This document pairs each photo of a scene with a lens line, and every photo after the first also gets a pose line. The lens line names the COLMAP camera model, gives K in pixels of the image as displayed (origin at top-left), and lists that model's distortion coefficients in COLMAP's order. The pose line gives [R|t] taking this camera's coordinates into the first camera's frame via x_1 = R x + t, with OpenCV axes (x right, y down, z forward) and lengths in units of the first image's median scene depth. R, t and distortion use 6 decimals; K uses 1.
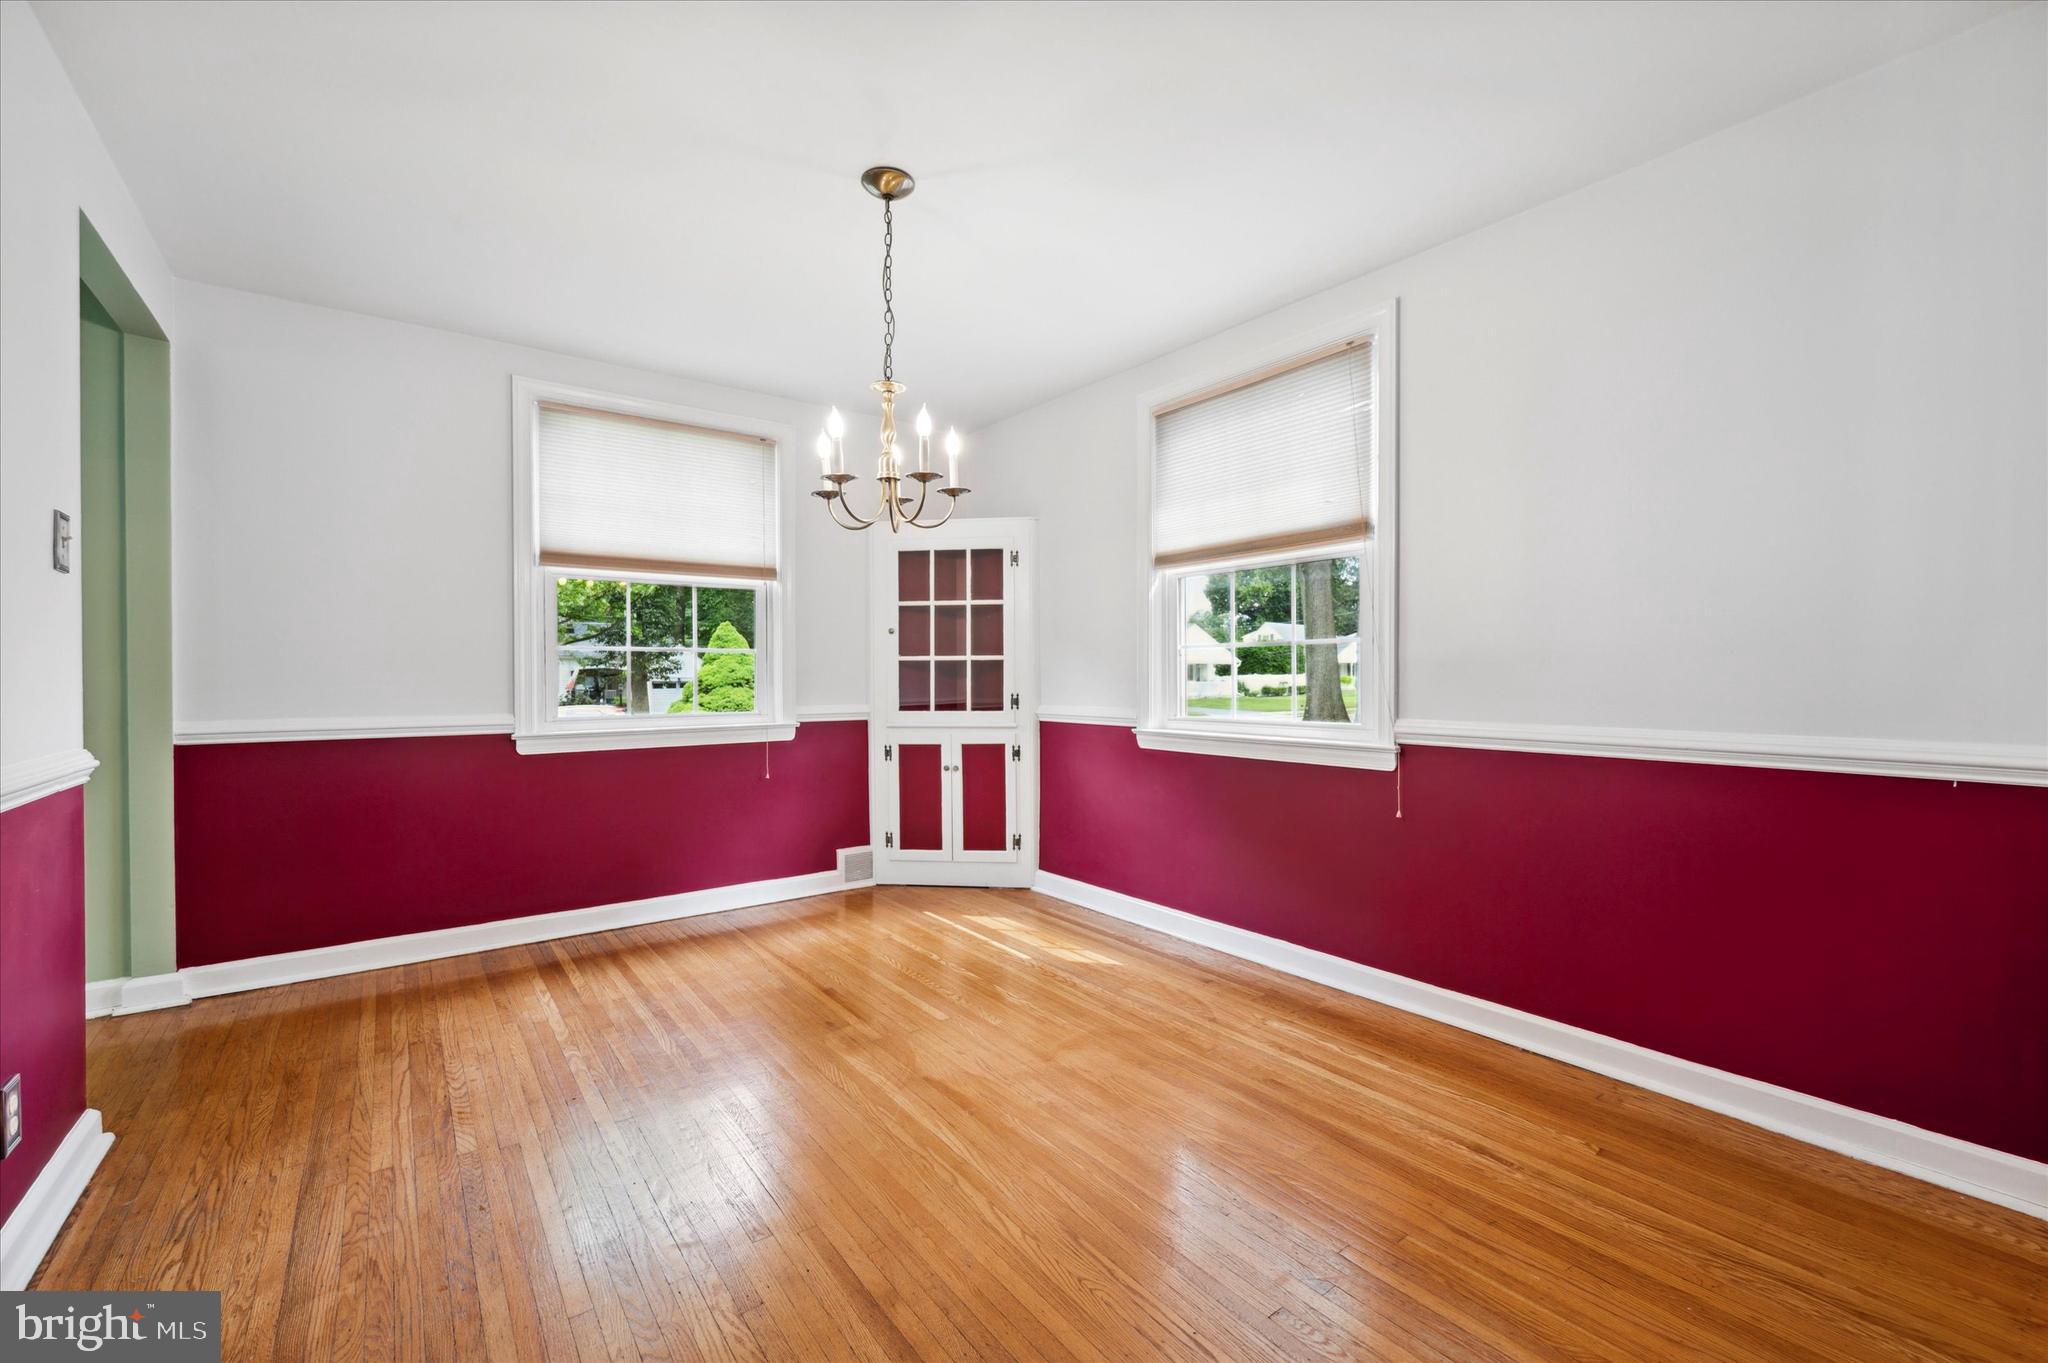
lens RADIAL K [[835.1, 0, 1057.9], [0, 835.1, 689.4], [0, 0, 1]] dist [0.000406, -0.000430]
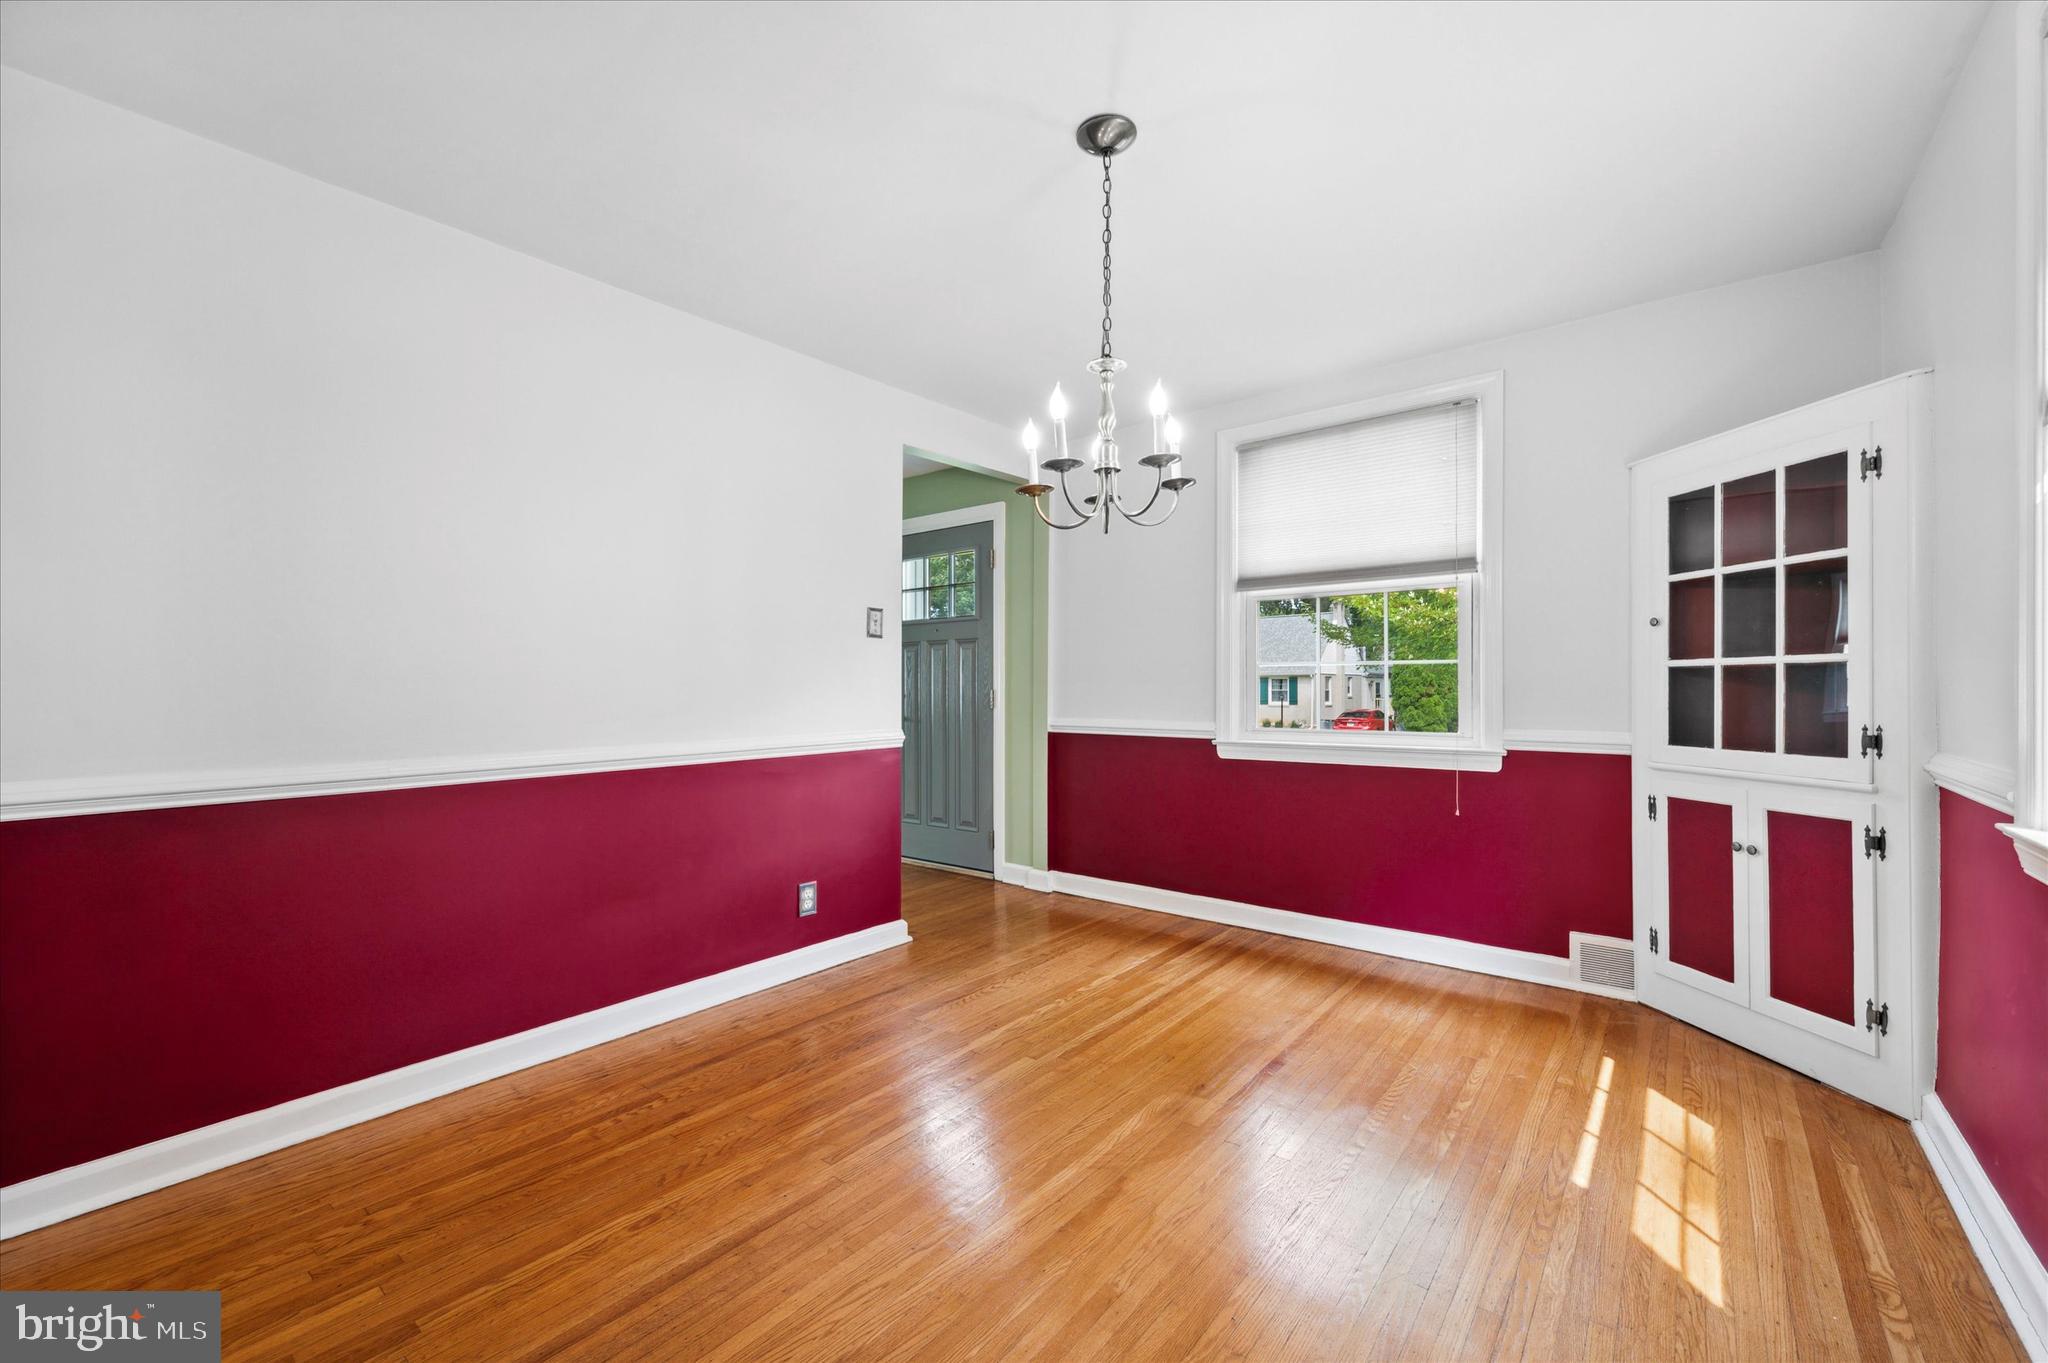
lens RADIAL K [[835.1, 0, 1026.4], [0, 835.1, 689.9], [0, 0, 1]] dist [0.000406, -0.000430]
pose [[0.221954, 0.005142, -0.975043, 0.357548], [-0.014220, 0.999897, 0.002036, -0.011972], [0.974953, 0.013413, 0.222005, 0.406987]]
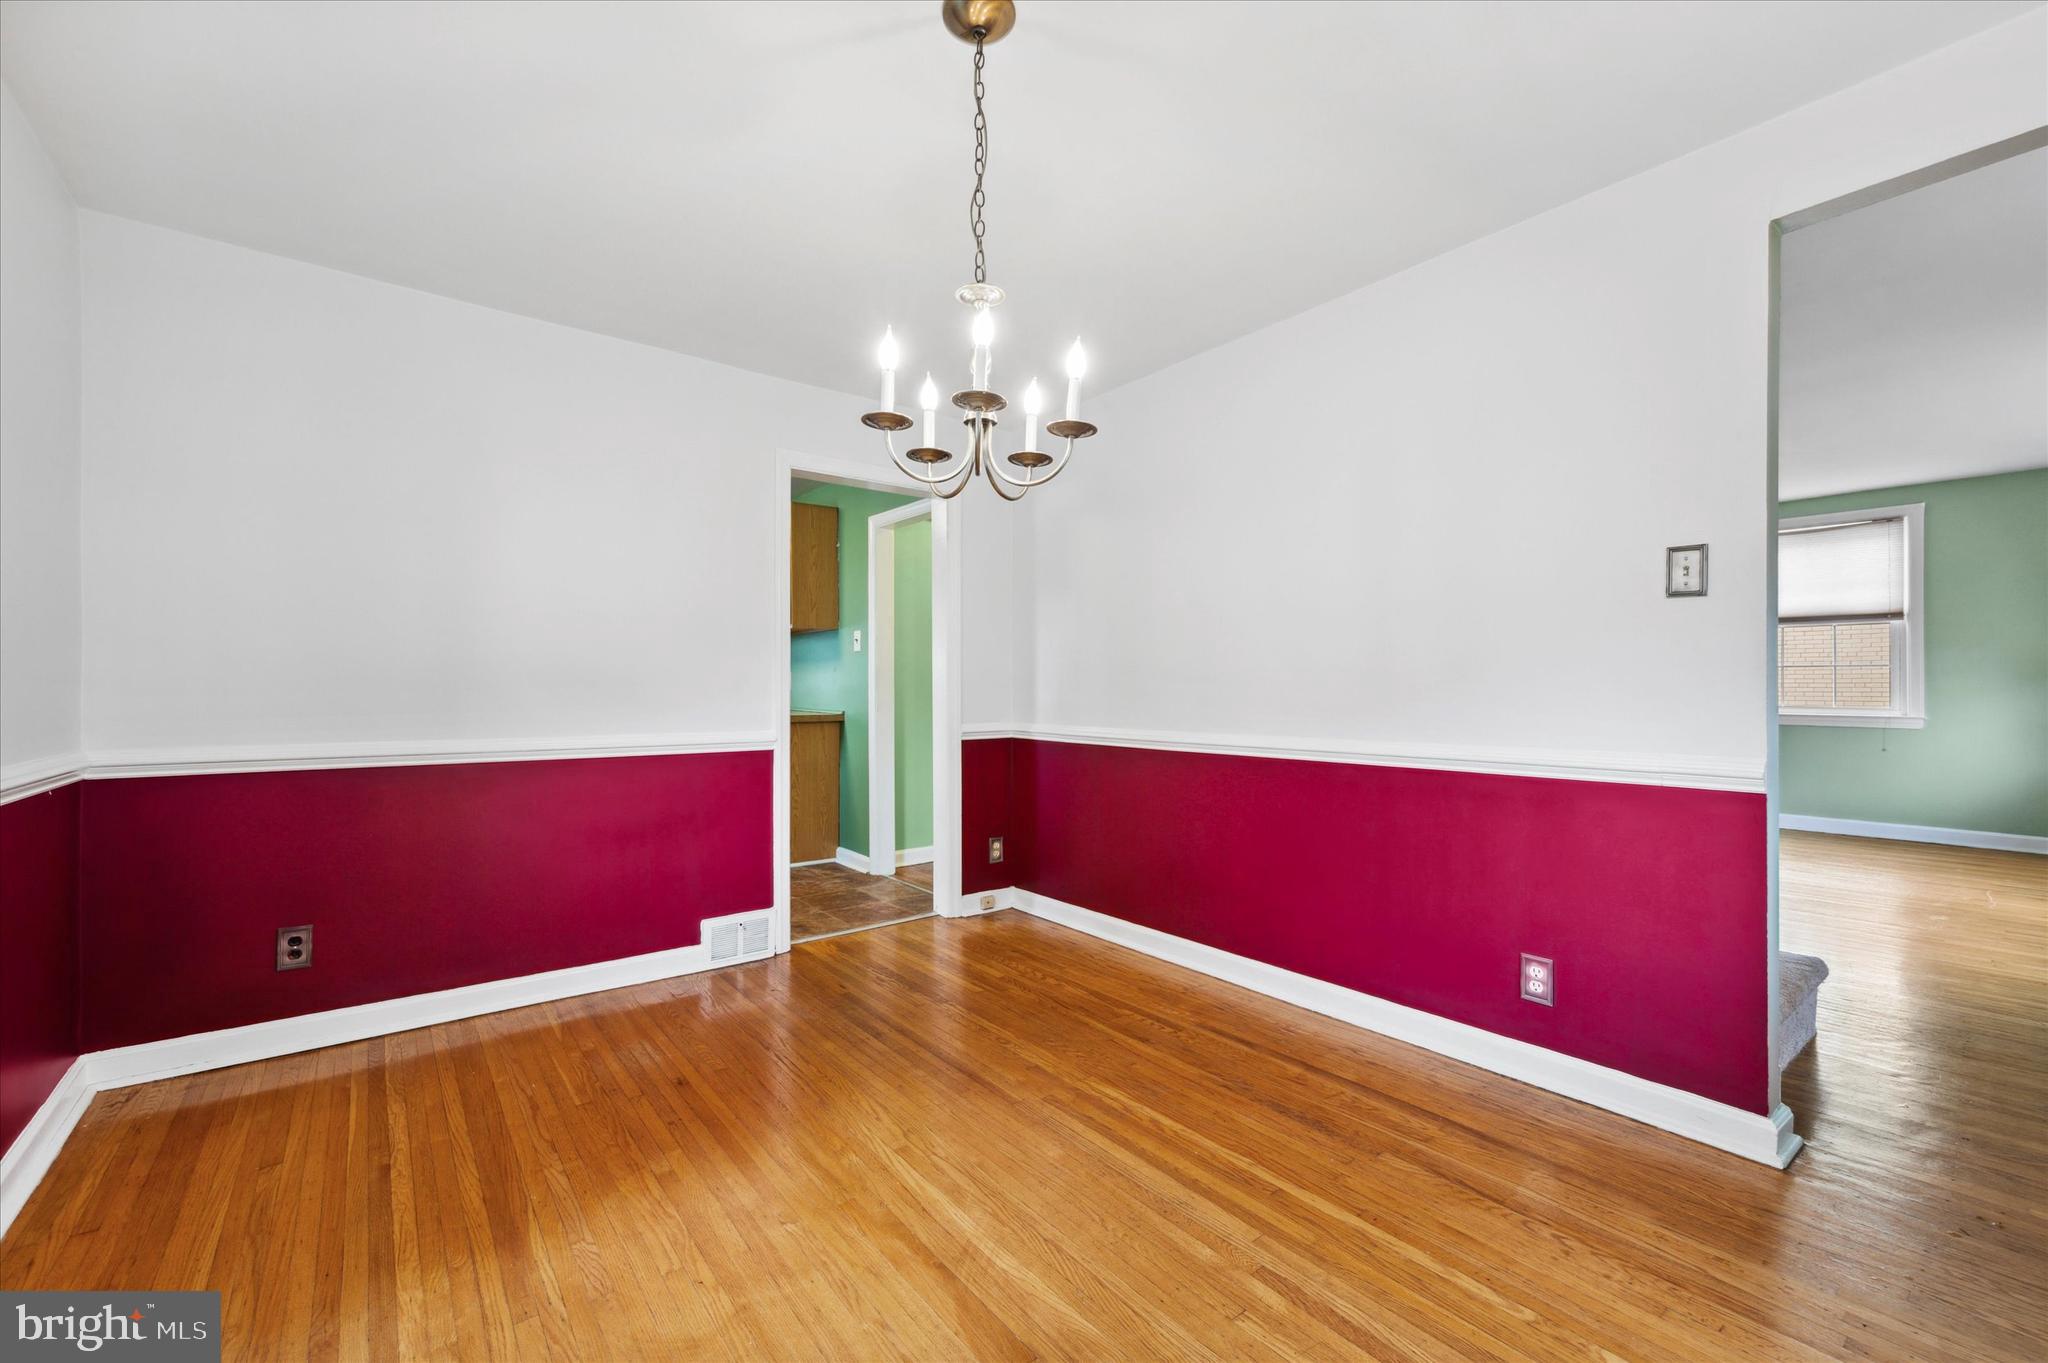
lens RADIAL K [[835.1, 0, 1021.4], [0, 835.1, 677.8], [0, 0, 1]] dist [0.000406, -0.000430]
pose [[-0.999924, 0.006160, 0.010706, -0.136575], [0.006244, 0.999950, 0.007825, -0.019571], [-0.010658, 0.007891, -0.999912, 0.968518]]
